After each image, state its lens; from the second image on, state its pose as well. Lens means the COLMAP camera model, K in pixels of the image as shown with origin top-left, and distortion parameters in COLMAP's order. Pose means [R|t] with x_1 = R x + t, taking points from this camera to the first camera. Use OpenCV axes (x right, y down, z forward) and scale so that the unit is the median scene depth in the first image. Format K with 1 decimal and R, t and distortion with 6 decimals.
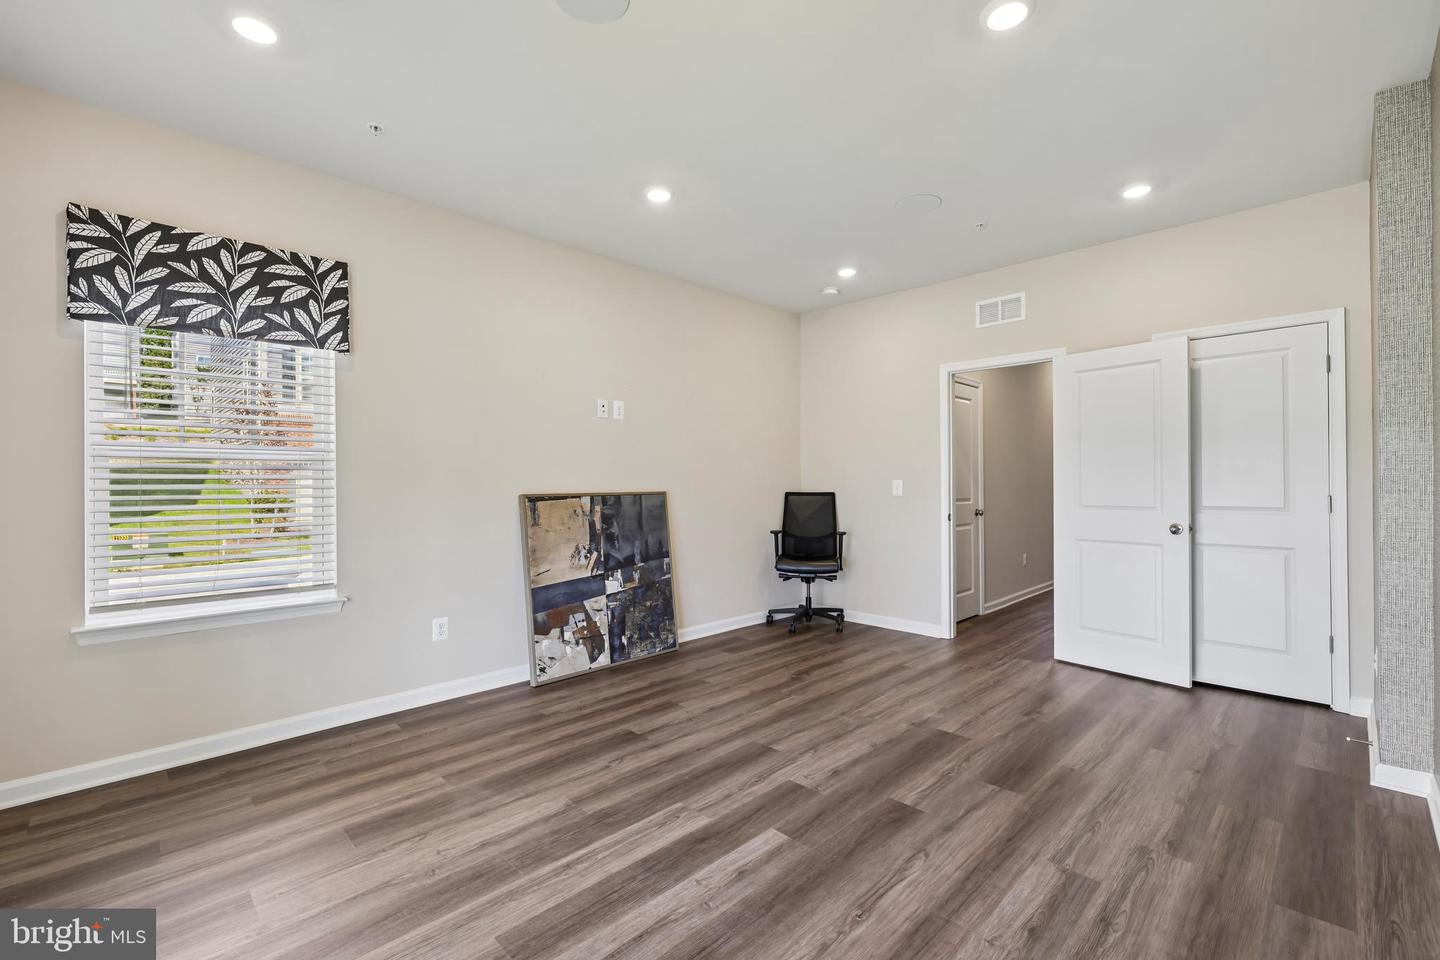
lens RADIAL K [[621.3, 0, 713.3], [0, 621.3, 477.2], [0, 0, 1]] dist [-0.000426, -0.000200]
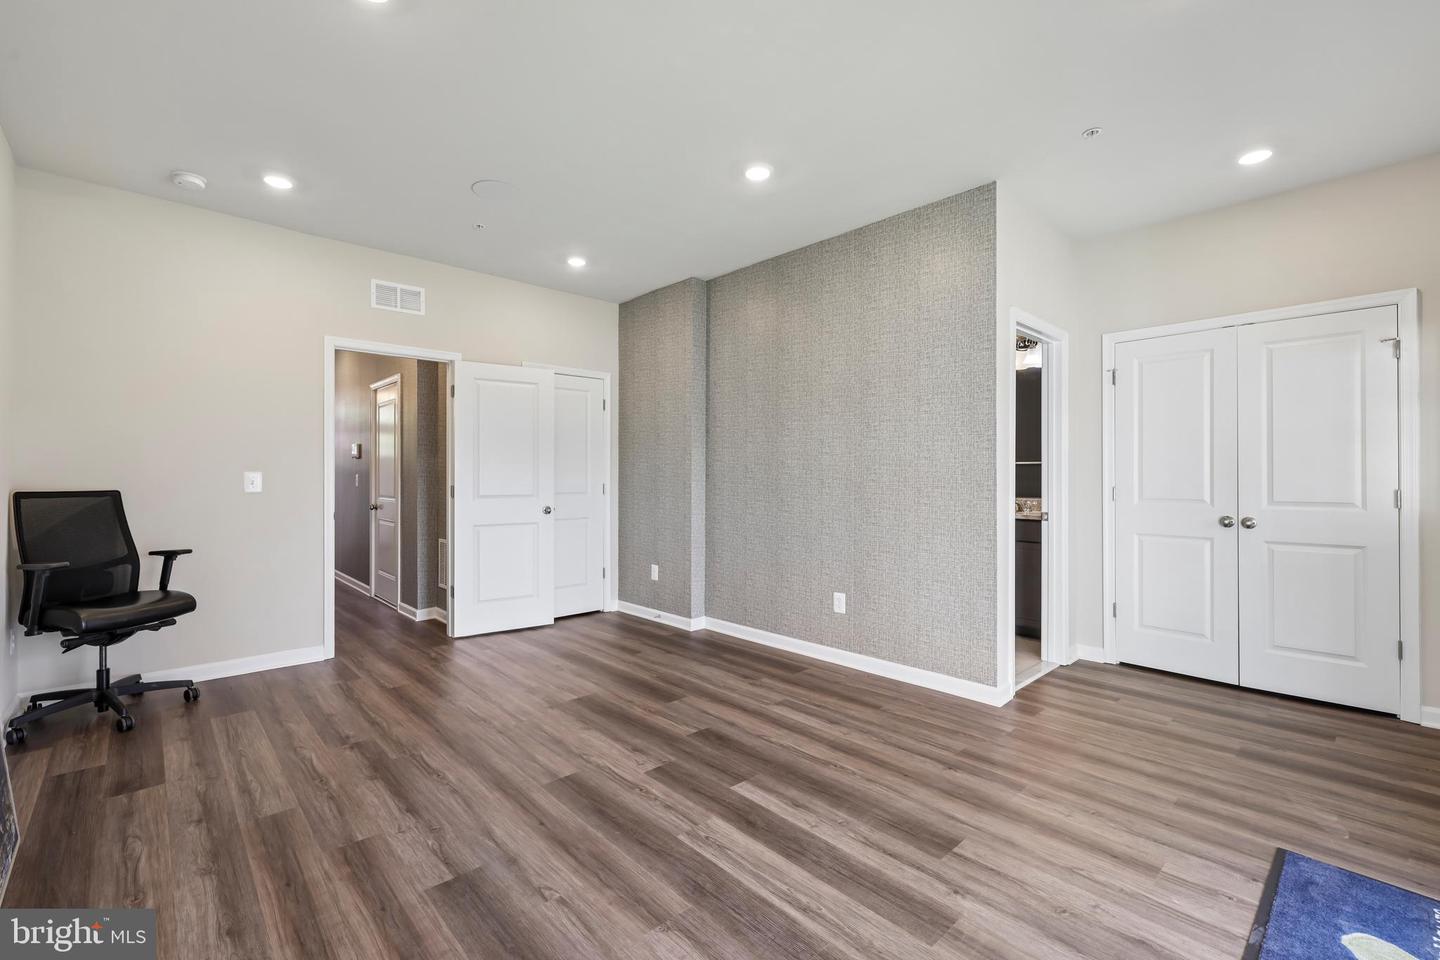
lens RADIAL K [[621.3, 0, 713.3], [0, 621.3, 477.2], [0, 0, 1]] dist [-0.000426, -0.000200]
pose [[0.037124, 0.000043, 0.999311, -0.862614], [-0.007835, 0.999969, 0.000248, 0.013955], [-0.999280, -0.007839, 0.037123, 0.853316]]
